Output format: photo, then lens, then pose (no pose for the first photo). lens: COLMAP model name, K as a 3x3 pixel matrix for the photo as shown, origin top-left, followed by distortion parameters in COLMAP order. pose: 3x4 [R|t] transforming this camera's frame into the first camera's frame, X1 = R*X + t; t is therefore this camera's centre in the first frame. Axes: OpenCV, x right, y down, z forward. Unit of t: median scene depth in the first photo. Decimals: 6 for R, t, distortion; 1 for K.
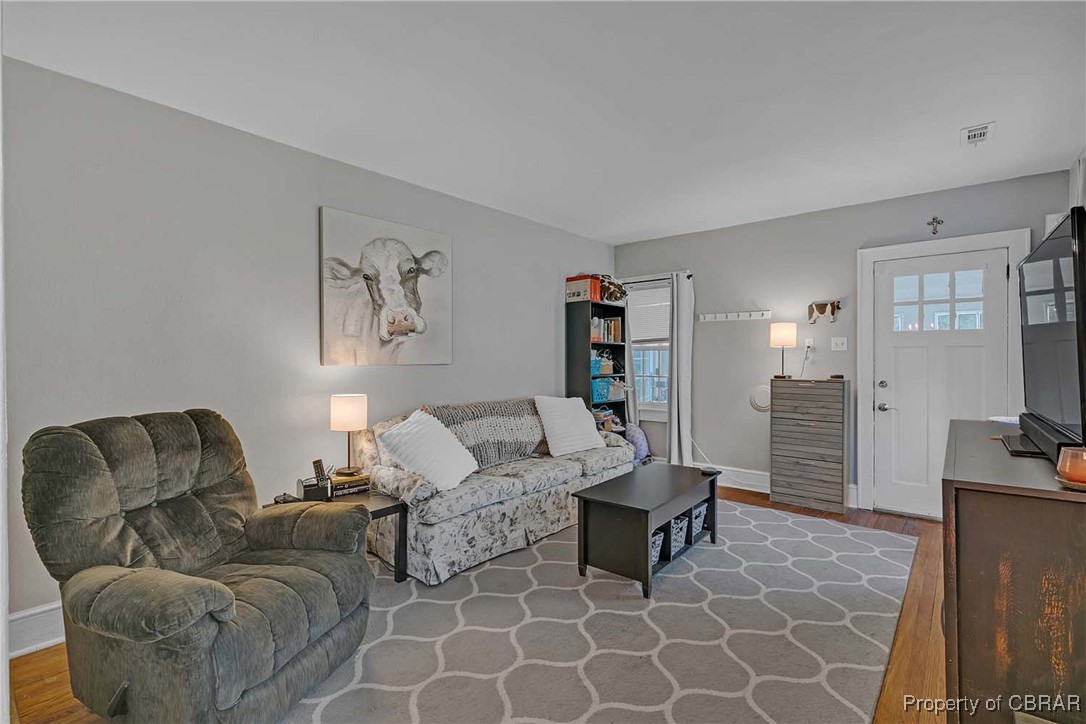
lens RADIAL K [[498.2, 0, 546.1], [0, 498.2, 360.8], [0, 0, 1]] dist [-0.000600, -0.000948]
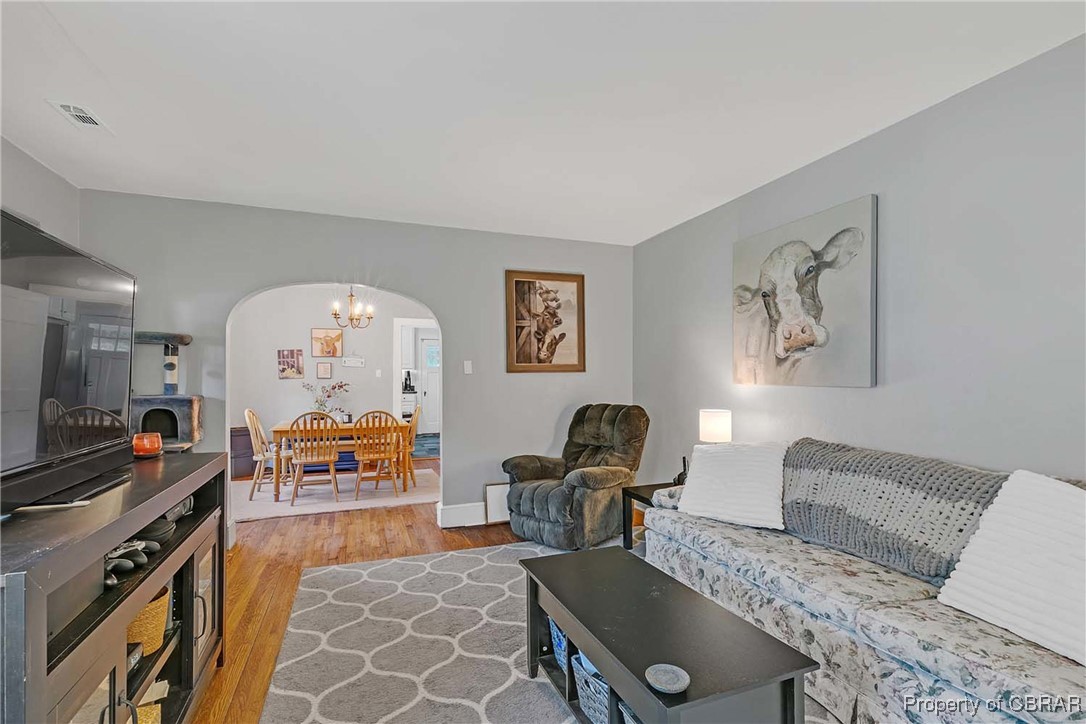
lens RADIAL K [[498.2, 0, 550.8], [0, 498.2, 380.1], [0, 0, 1]] dist [-0.000600, -0.000948]
pose [[-0.475111, 0.011171, -0.879855, 0.672180], [-0.004011, 0.999882, 0.014861, -0.012931], [0.879917, 0.010590, -0.475010, 1.054477]]
